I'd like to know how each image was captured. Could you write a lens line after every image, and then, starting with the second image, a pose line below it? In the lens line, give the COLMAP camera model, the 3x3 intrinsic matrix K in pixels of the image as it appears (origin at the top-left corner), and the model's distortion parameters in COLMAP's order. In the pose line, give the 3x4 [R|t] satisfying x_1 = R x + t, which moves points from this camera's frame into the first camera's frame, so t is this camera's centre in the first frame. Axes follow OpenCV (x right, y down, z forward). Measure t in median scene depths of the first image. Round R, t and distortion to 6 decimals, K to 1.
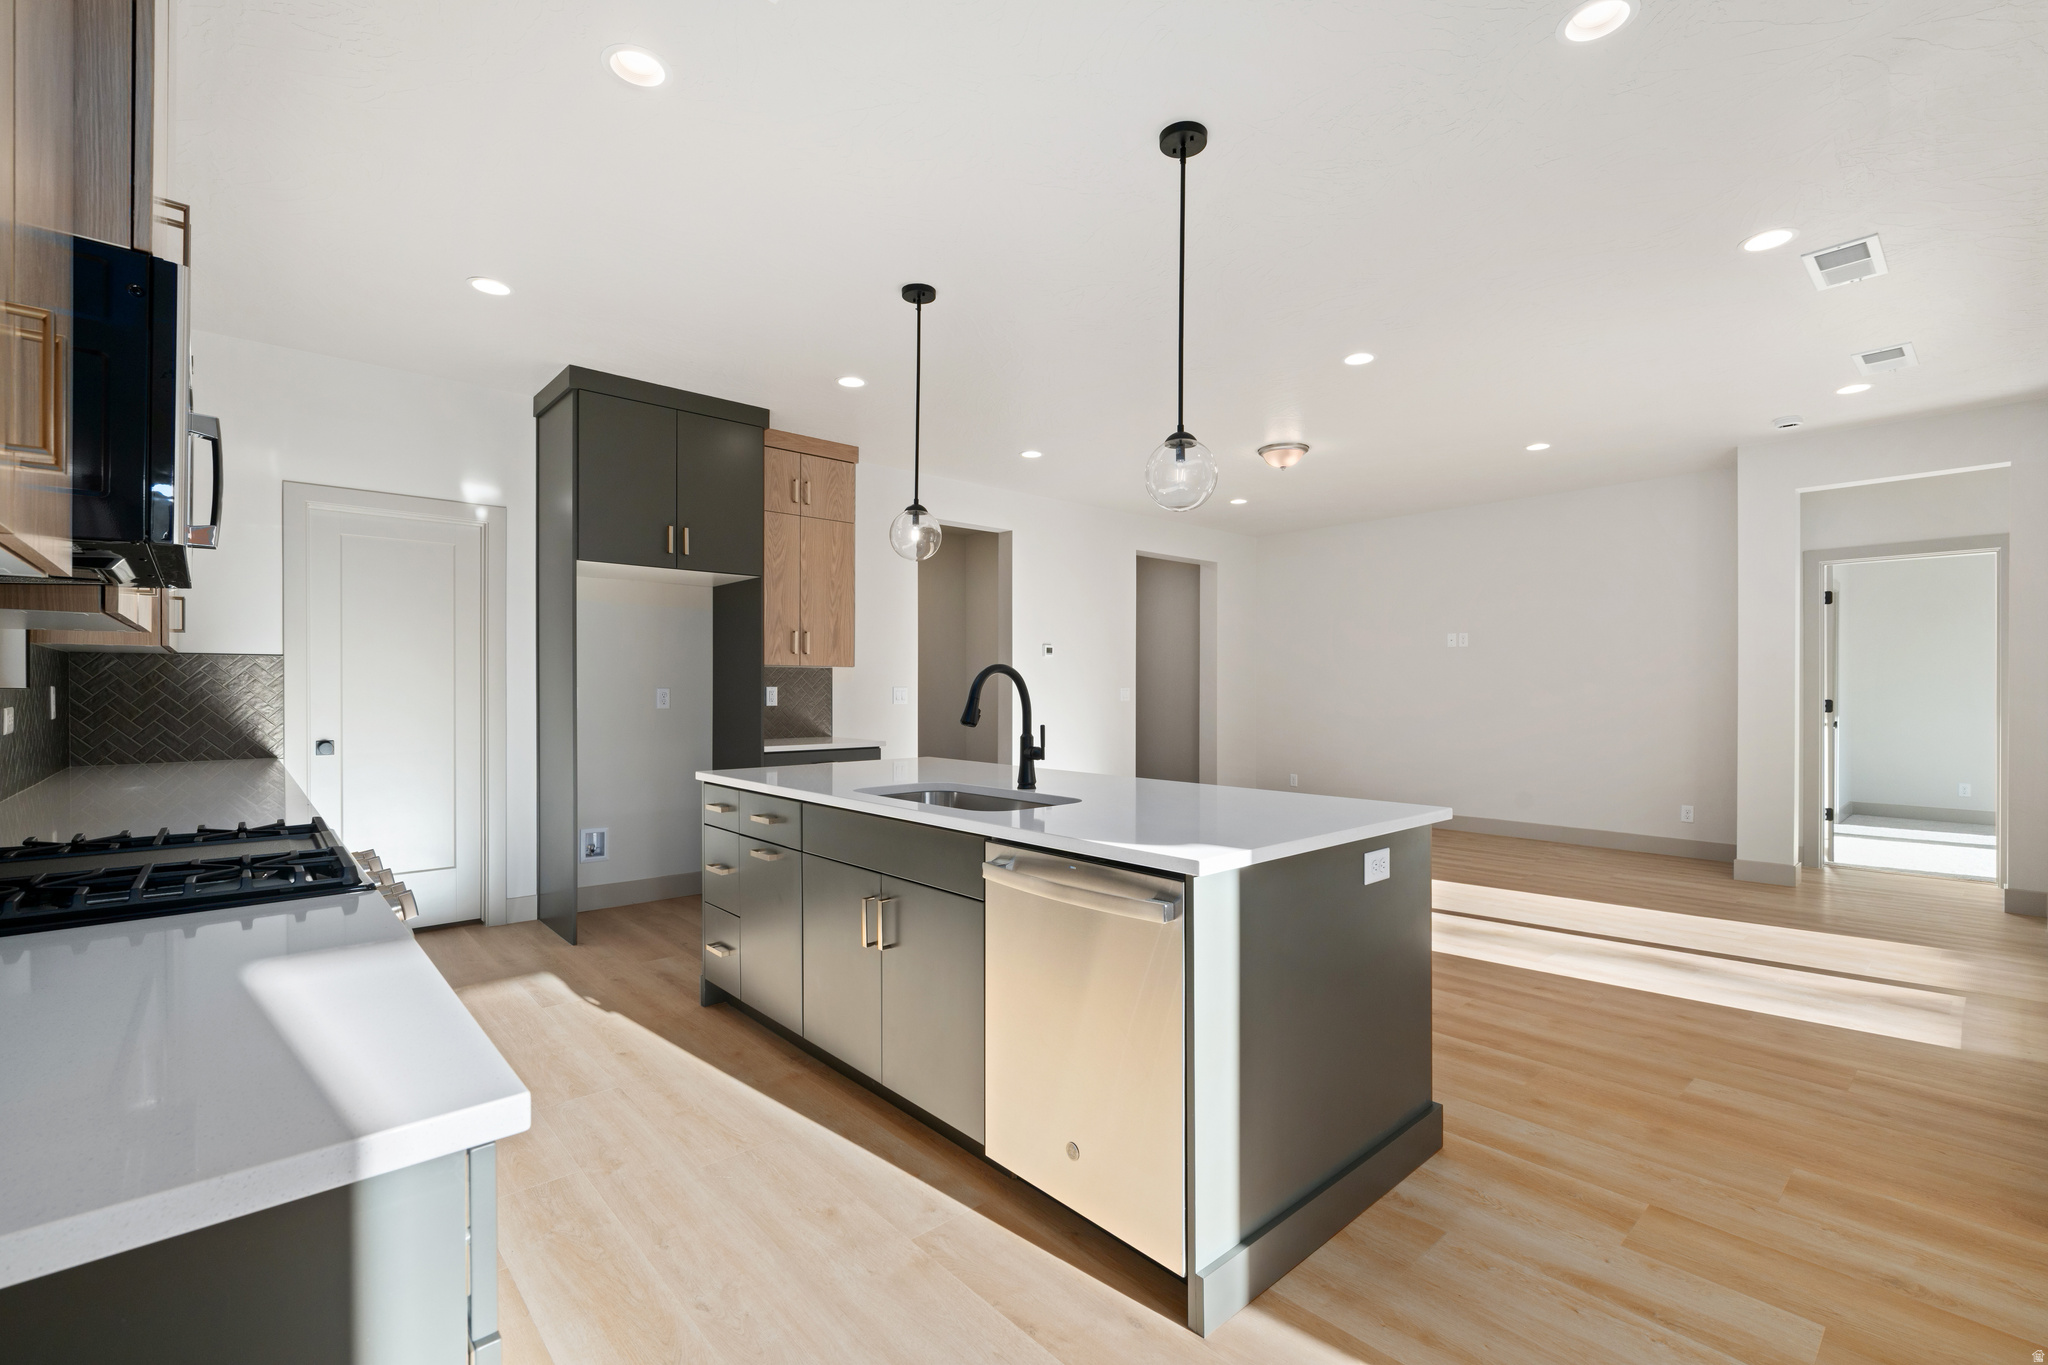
lens RADIAL K [[898.9, 0, 1038.4], [0, 898.9, 688.2], [0, 0, 1]] dist [-0.000563, -0.000921]
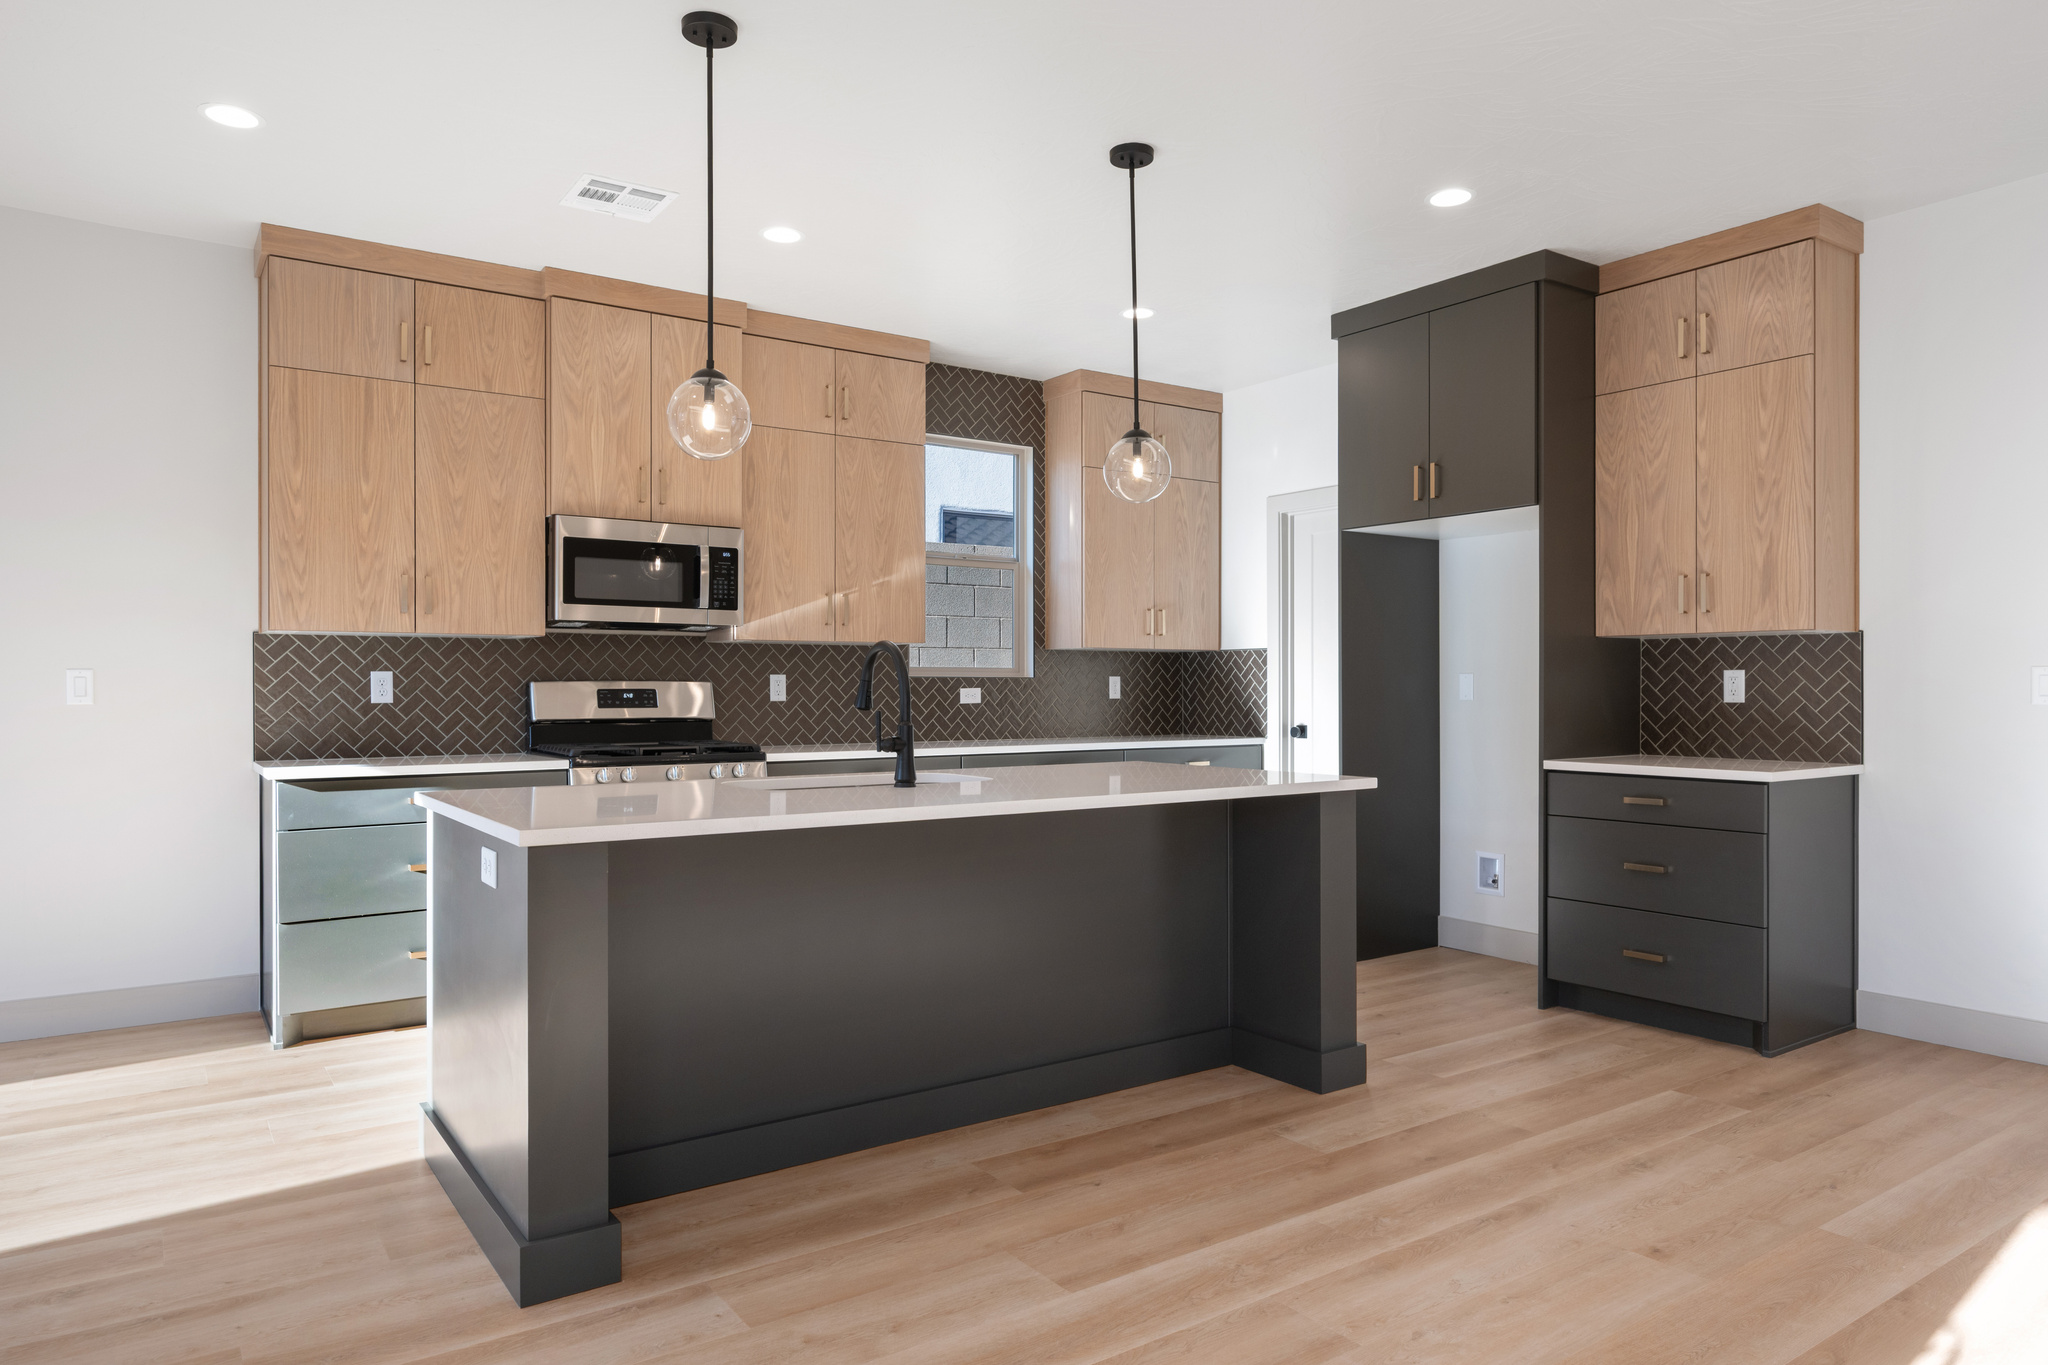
lens RADIAL K [[1282.8, 0, 1025.6], [0, 1282.8, 688.8], [0, 0, 1]] dist [-0.003919, -0.001519]
pose [[-0.130419, 0.000526, -0.991459, 0.740116], [0.002939, 0.999996, 0.000144, 0.011878], [0.991455, -0.002895, -0.130420, 0.807659]]
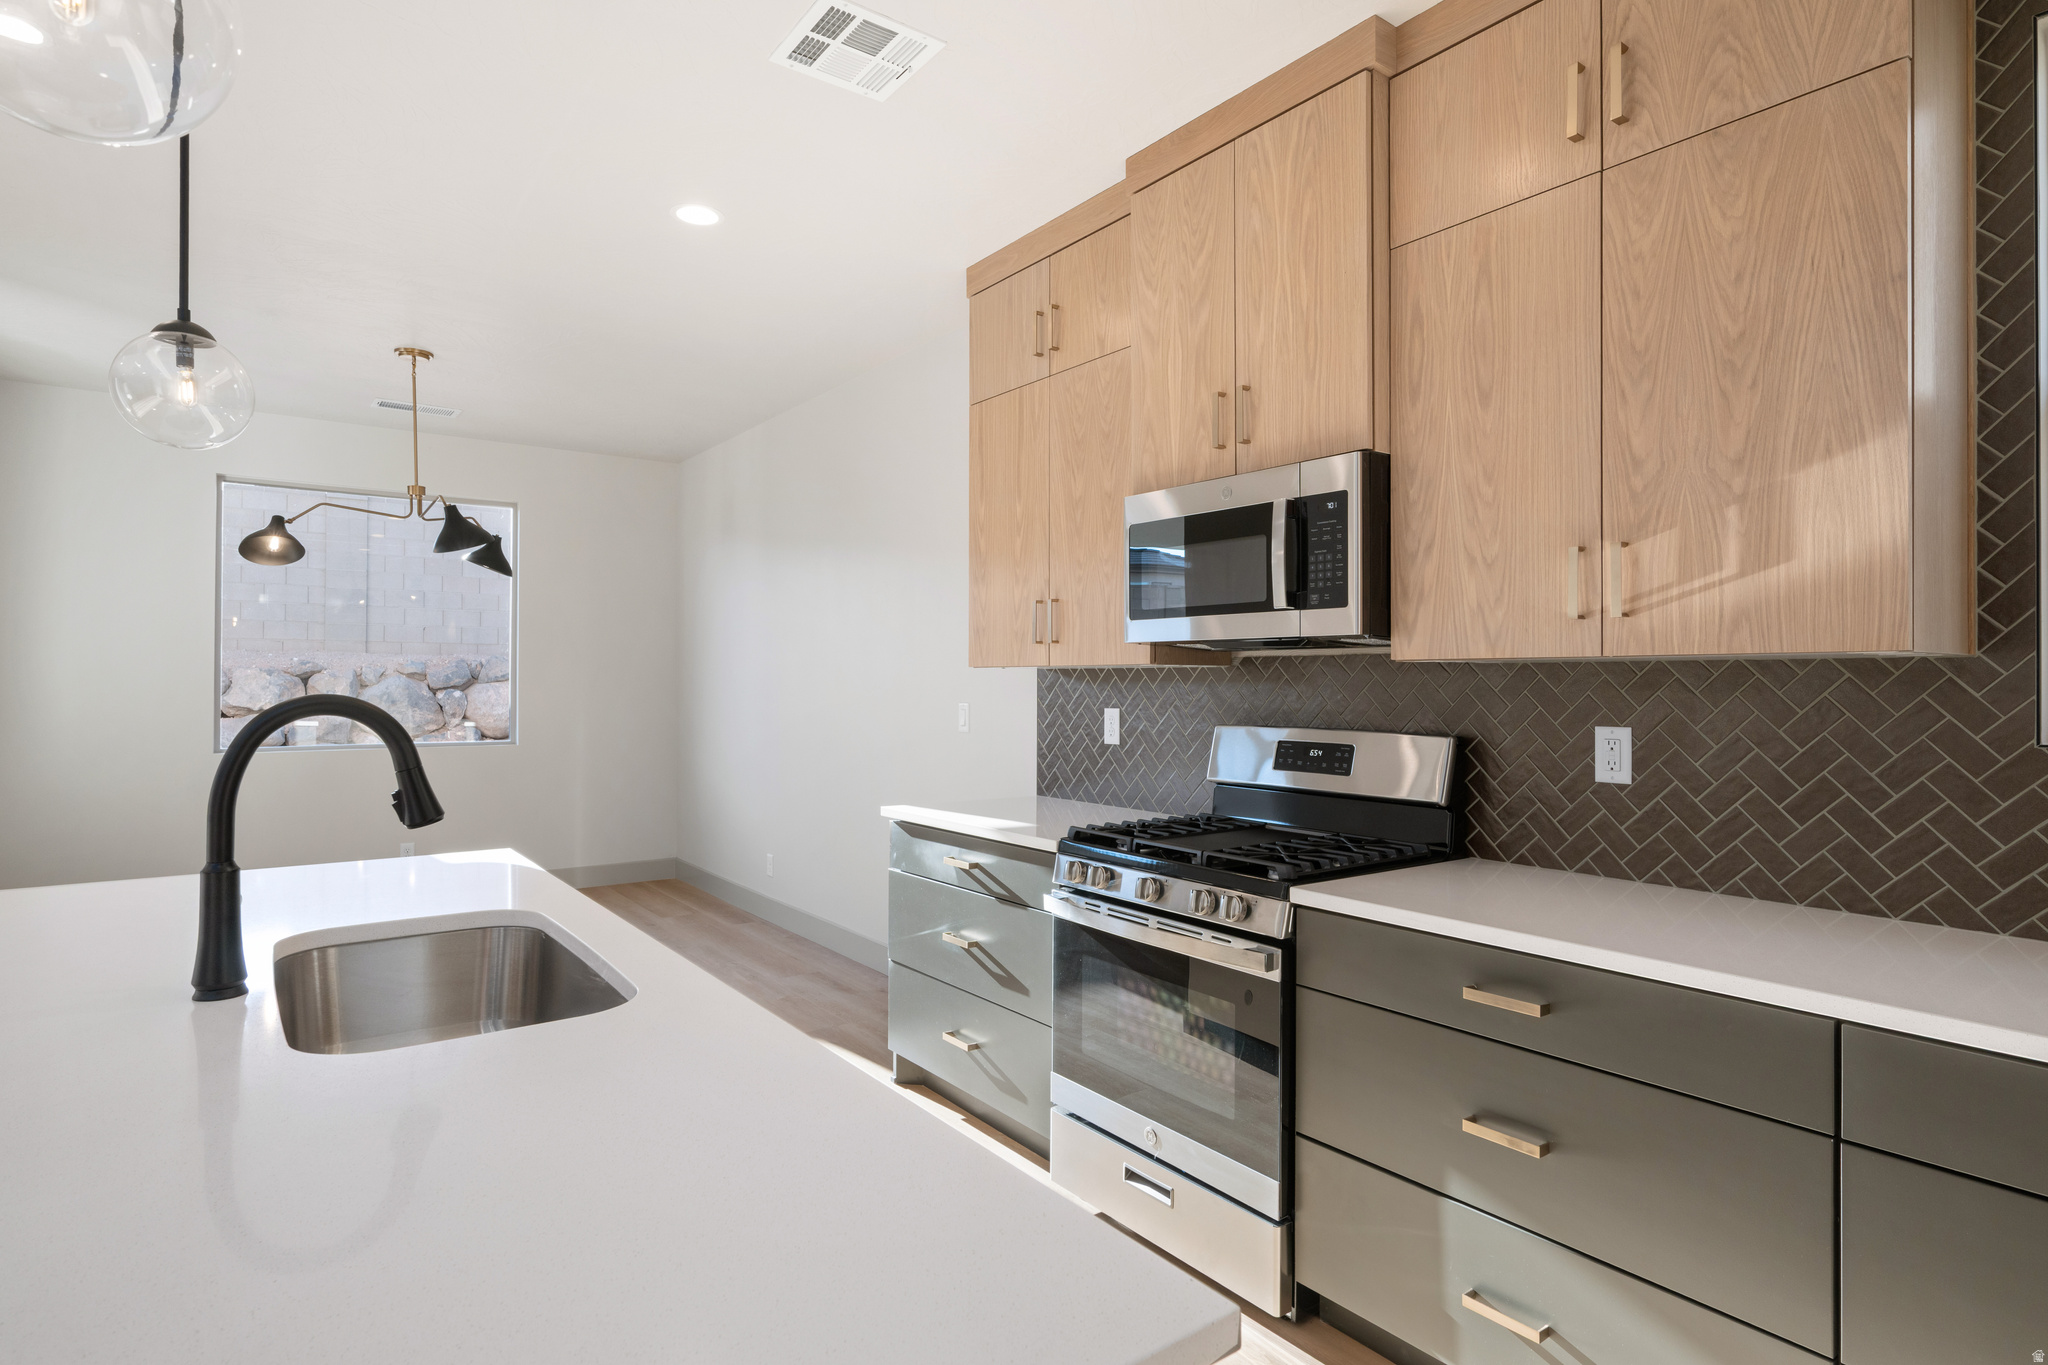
lens RADIAL K [[1070.5, 0, 1026.8], [0, 1070.5, 675.9], [0, 0, 1]] dist [-0.006345, 0.003333]
pose [[-0.994764, -0.004007, 0.102120, -0.276568], [-0.004829, 0.999958, -0.007804, -0.021783], [-0.102085, -0.008257, -0.994741, 0.923690]]
